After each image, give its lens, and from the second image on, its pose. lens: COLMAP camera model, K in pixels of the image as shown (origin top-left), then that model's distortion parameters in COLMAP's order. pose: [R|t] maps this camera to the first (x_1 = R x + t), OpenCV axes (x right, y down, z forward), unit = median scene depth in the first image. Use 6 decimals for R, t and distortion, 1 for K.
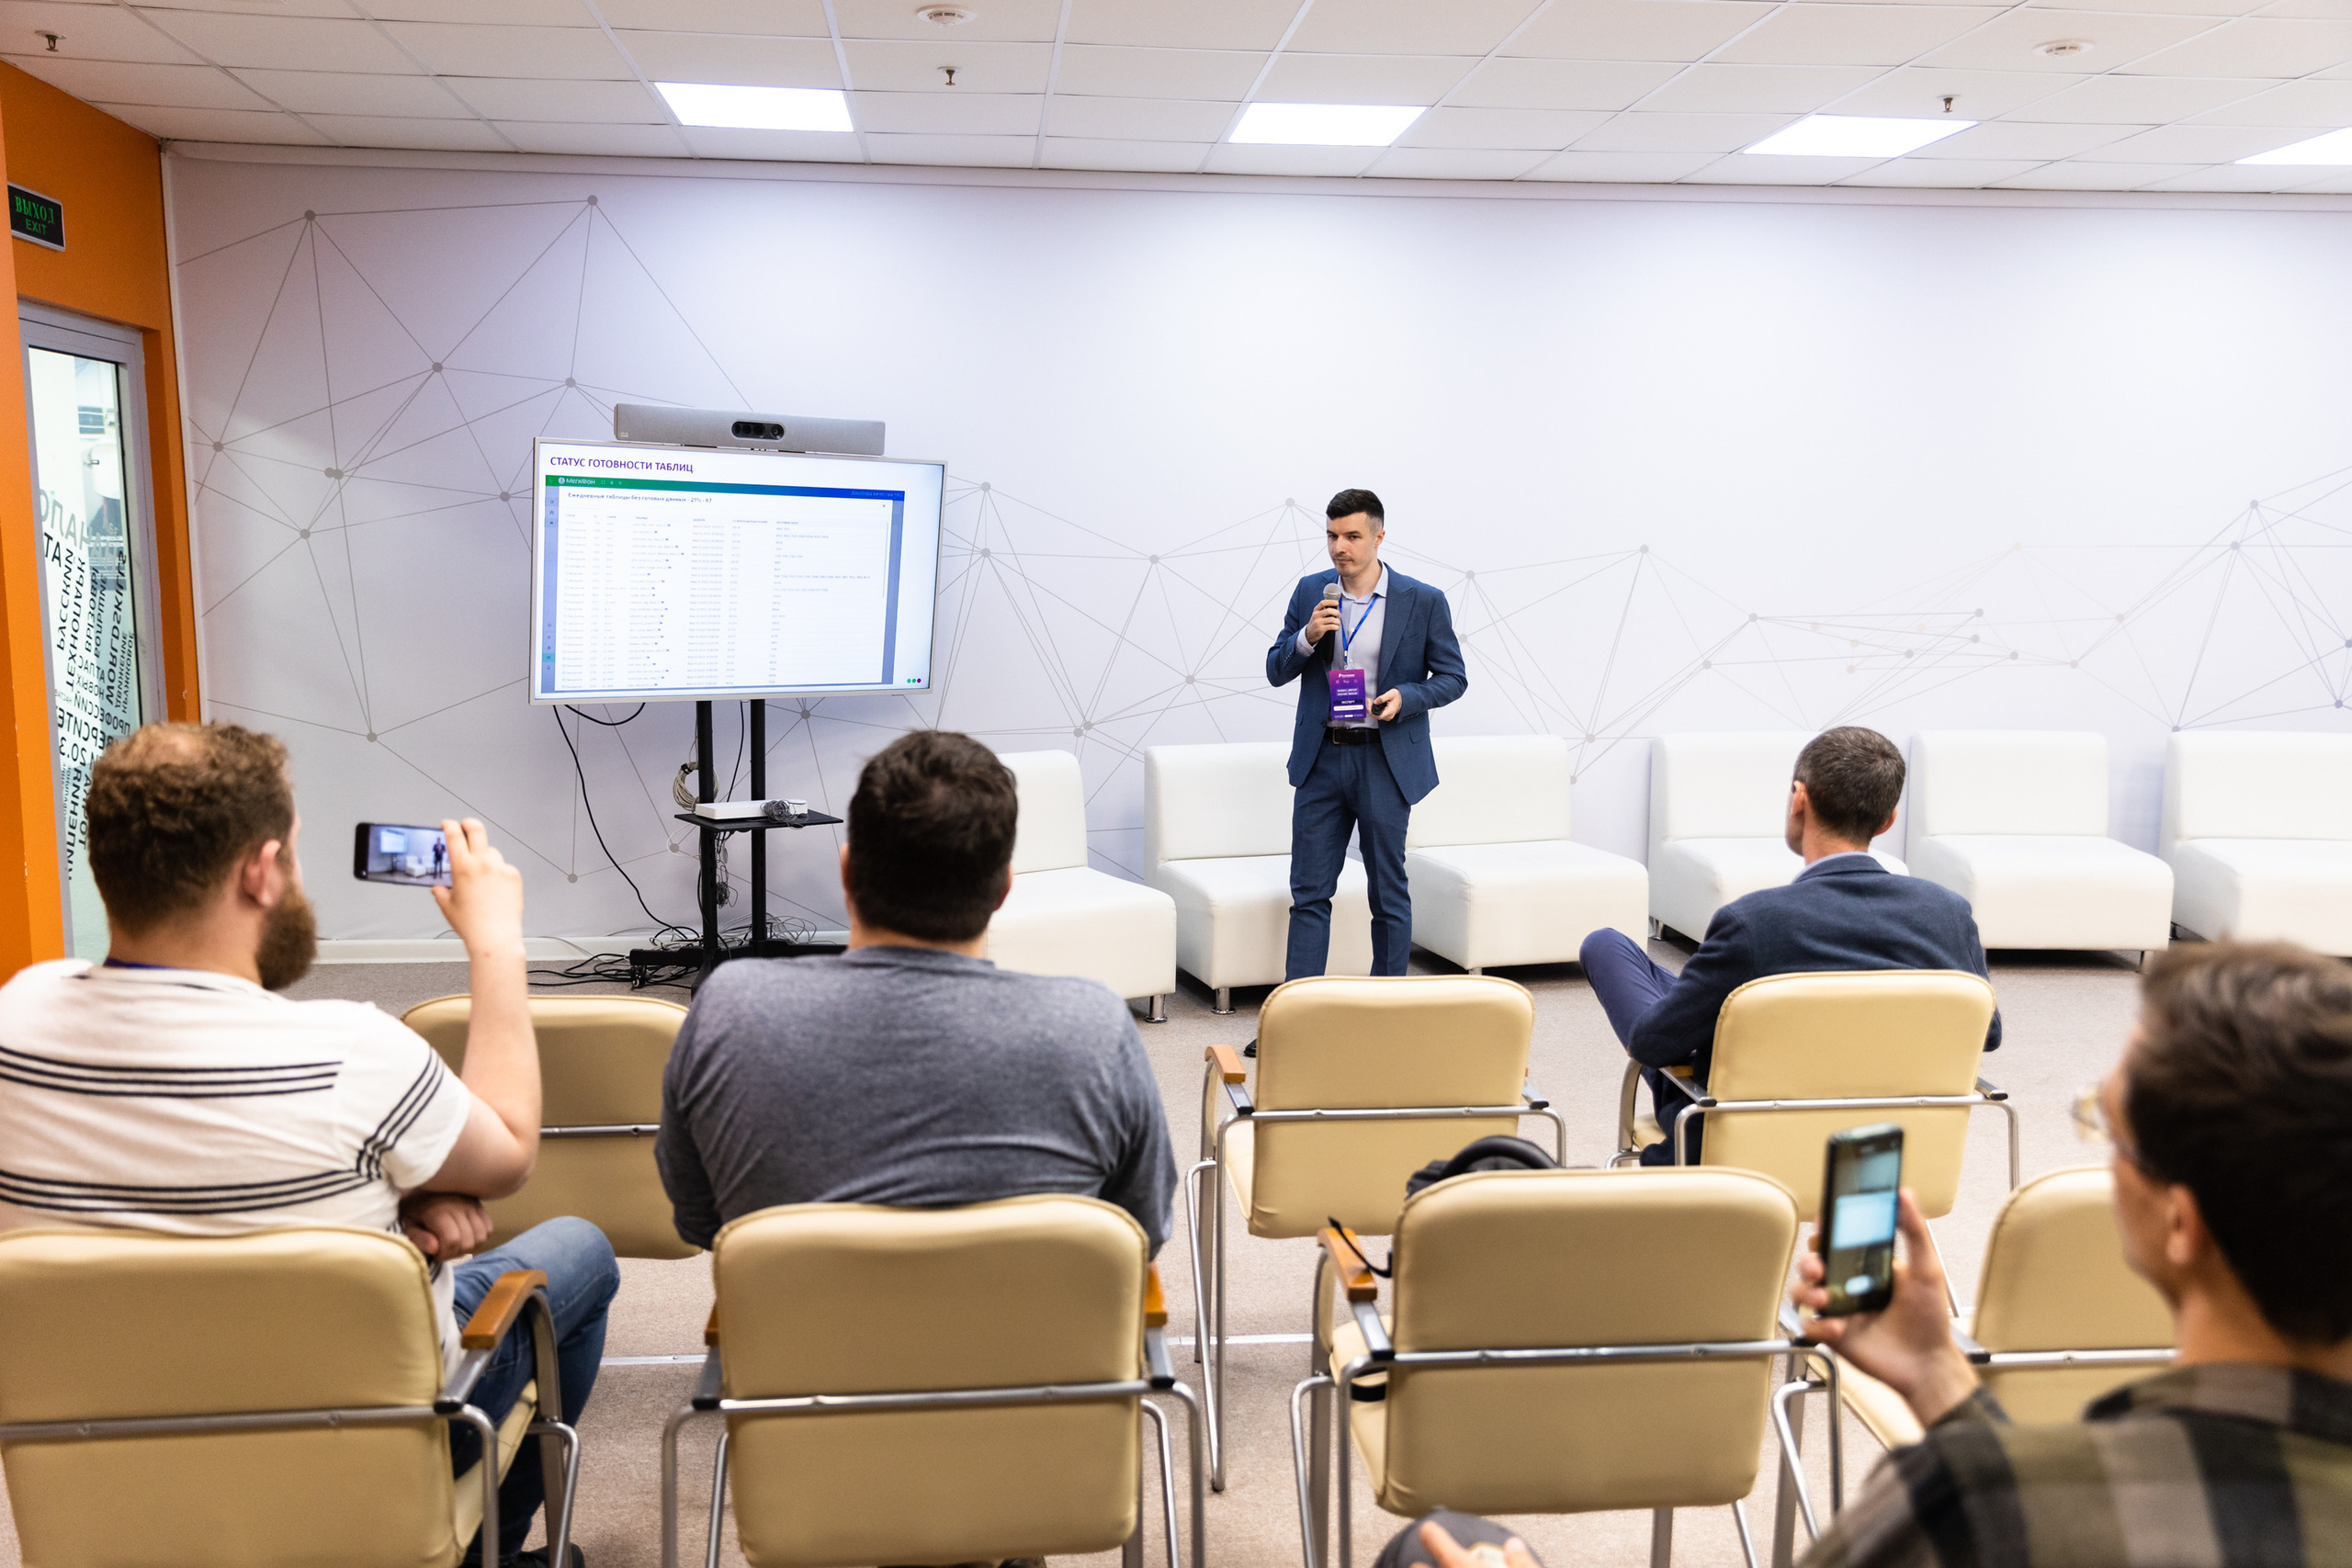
lens RADIAL K [[1774.9, 0, 1110.6], [0, 1774.9, 793.4], [0, 0, 1]] dist [0.010288, -0.007959]
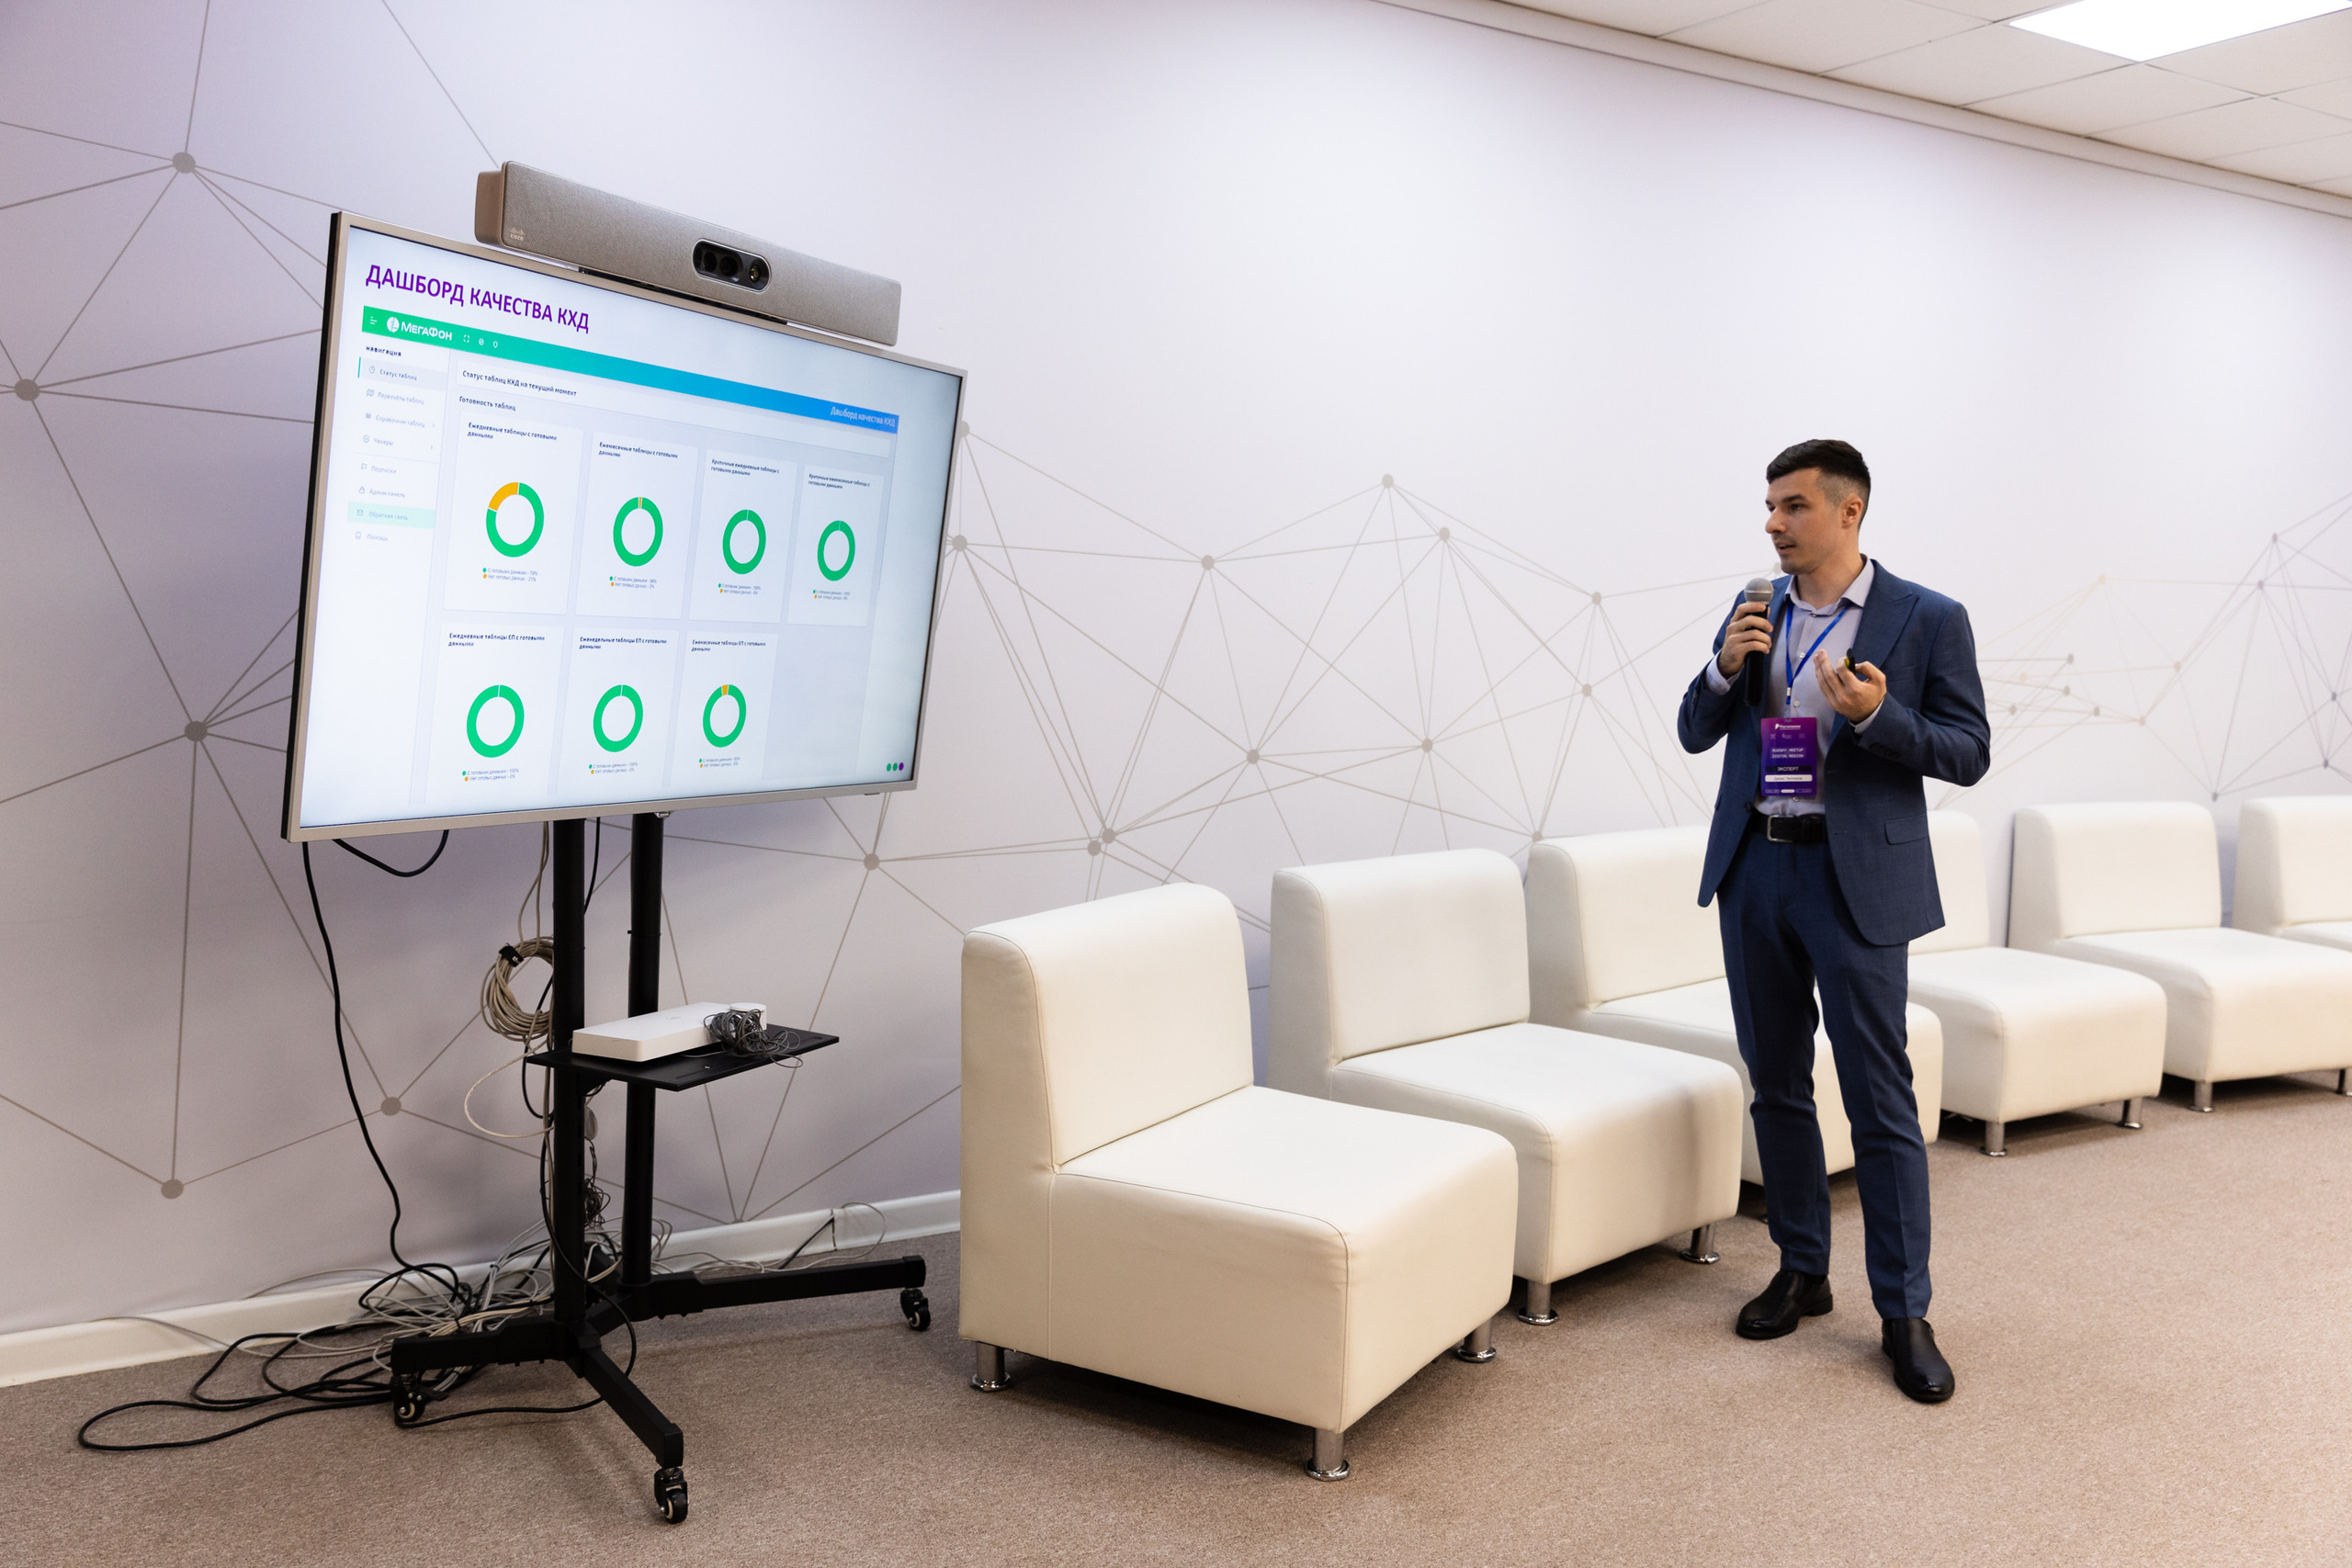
lens RADIAL K [[1922.0, 0, 1120.2], [0, 1922.0, 801.5], [0, 0, 1]] dist [-0.017038, 0.000375]
pose [[0.903160, -0.026595, 0.428481, -0.315987], [0.044239, 0.998531, -0.031271, -0.032415], [-0.427020, 0.047198, 0.903010, 0.453577]]
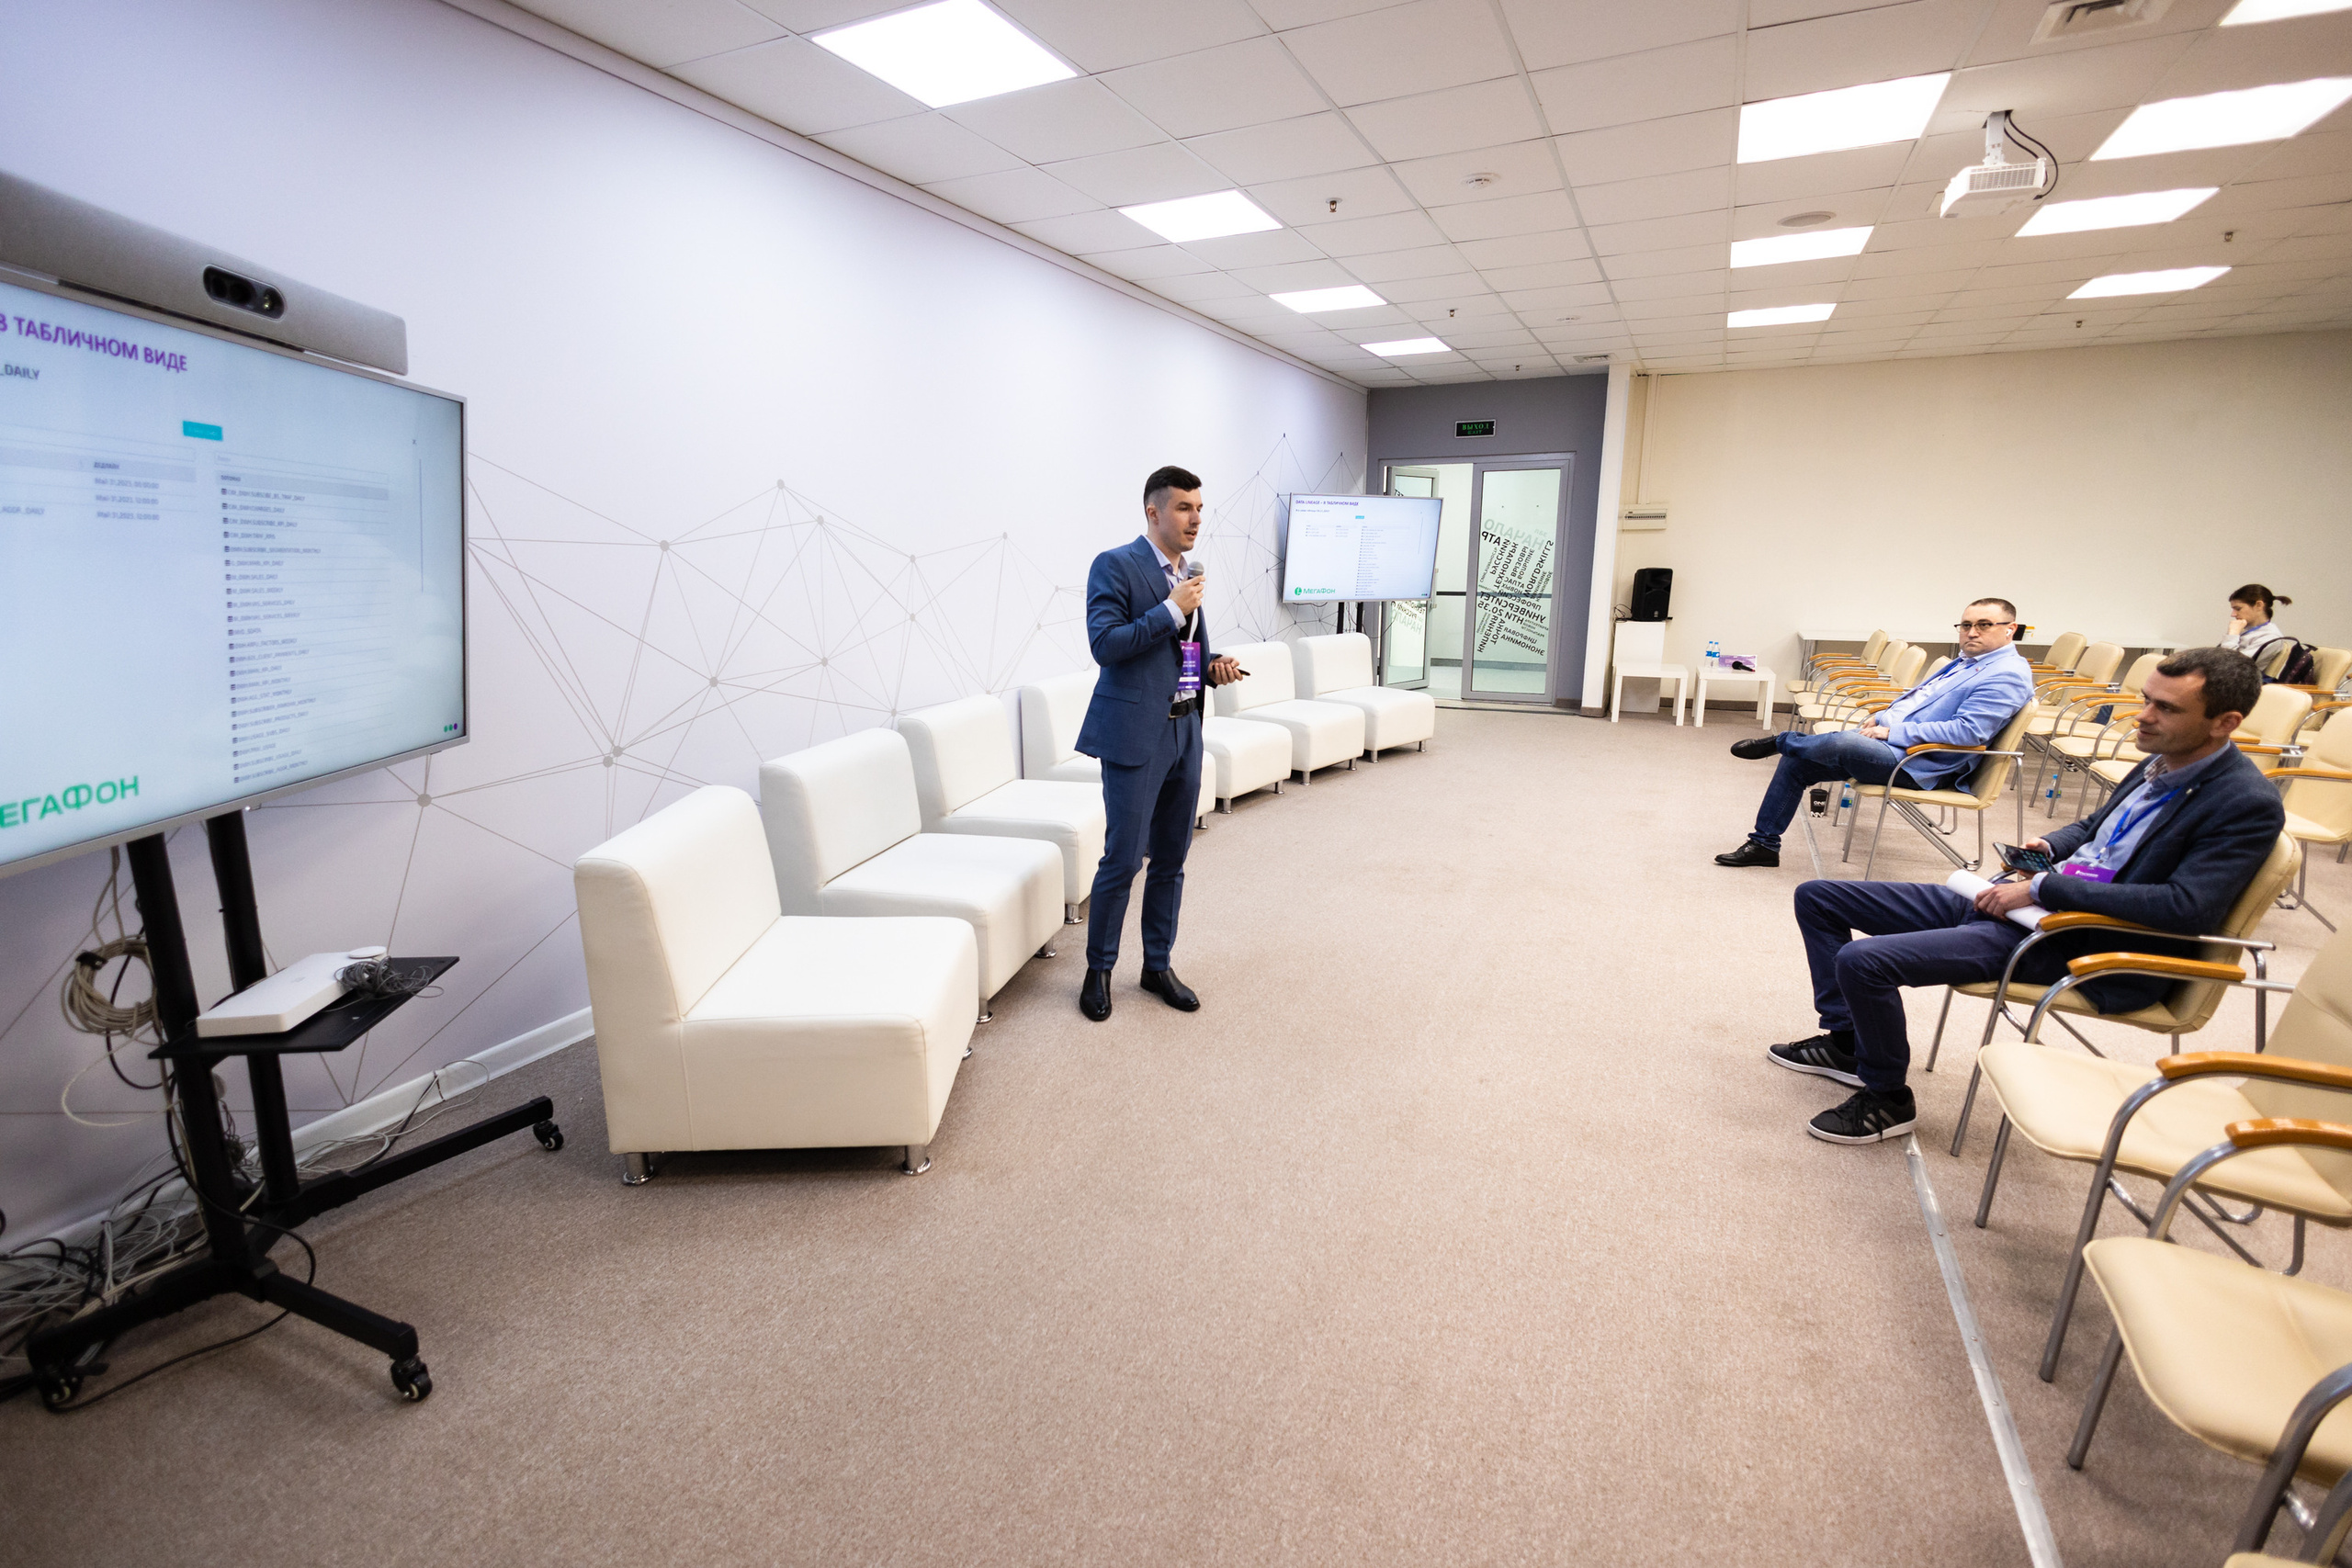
lens RADIAL K [[1081.3, 0, 1182.0], [0, 1081.3, 791.6], [0, 0, 1]] dist [0.007763, -0.005250]
pose [[0.501531, -0.196045, 0.842635, -0.339297], [0.123852, 0.980224, 0.154340, -0.071678], [-0.856228, 0.026956, 0.515894, 0.570230]]
